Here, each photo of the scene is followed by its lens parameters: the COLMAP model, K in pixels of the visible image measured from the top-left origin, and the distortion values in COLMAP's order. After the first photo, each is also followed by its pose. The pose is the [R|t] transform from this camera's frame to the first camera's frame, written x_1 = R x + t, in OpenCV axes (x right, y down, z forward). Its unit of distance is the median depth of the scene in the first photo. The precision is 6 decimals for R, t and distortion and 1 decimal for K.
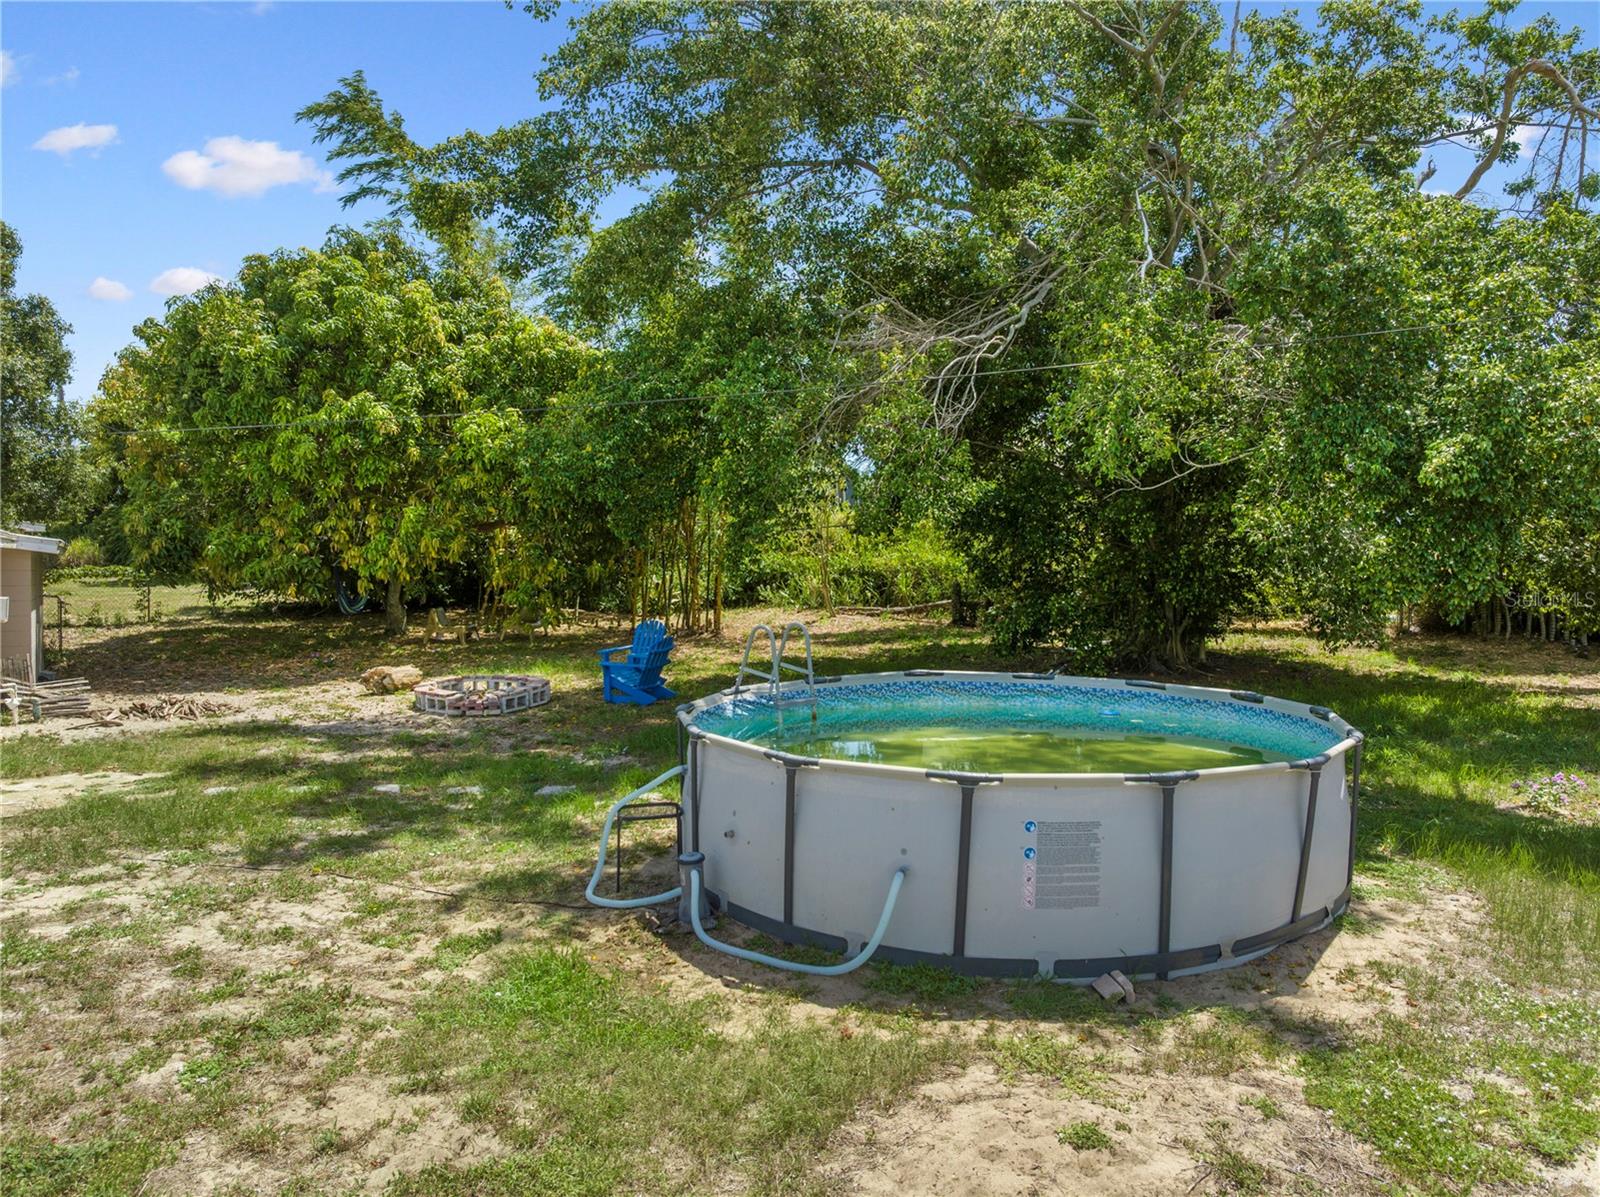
lens RADIAL K [[1156.6, 0, 795.9], [0, 1156.6, 594.5], [0, 0, 1]] dist [-0.068195, 0.036130]
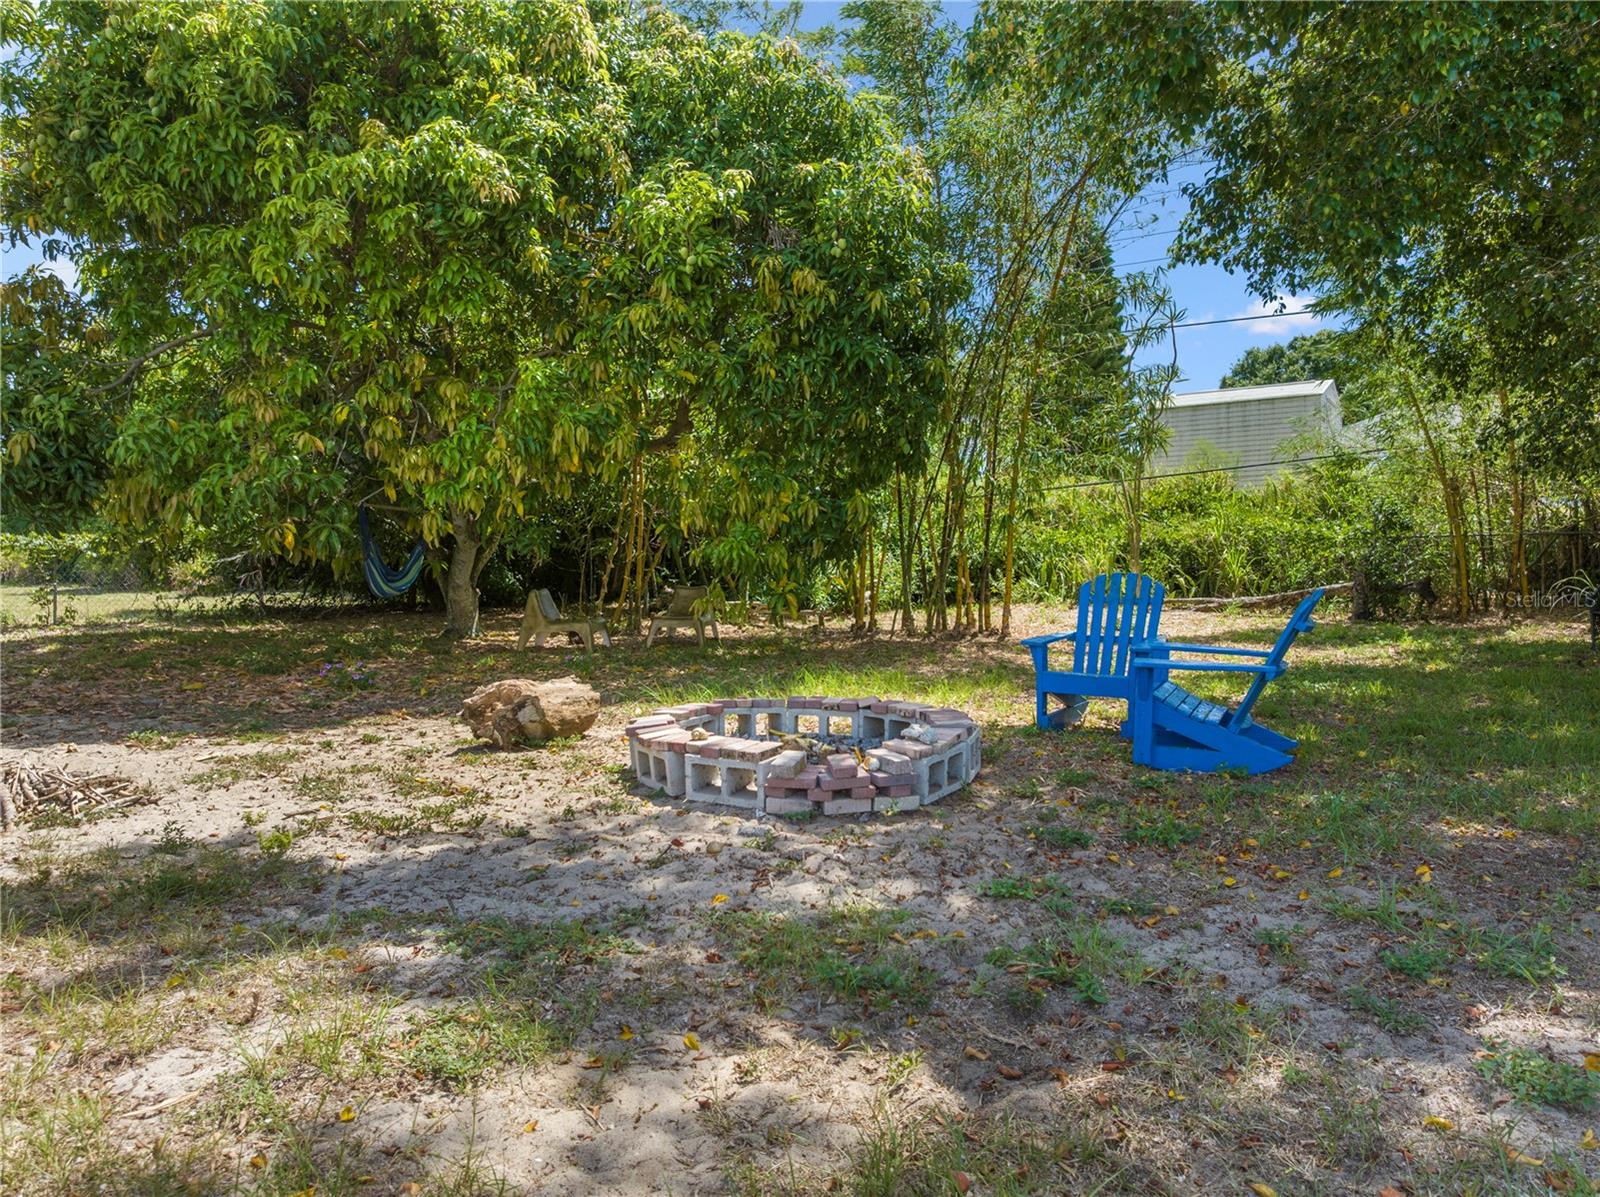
lens RADIAL K [[1156.6, 0, 795.9], [0, 1156.6, 594.5], [0, 0, 1]] dist [-0.068195, 0.036130]
pose [[0.999939, -0.002878, 0.010702, -0.238514], [0.003223, 0.999472, -0.032334, 0.041659], [-0.010603, 0.032367, 0.999420, 0.530705]]
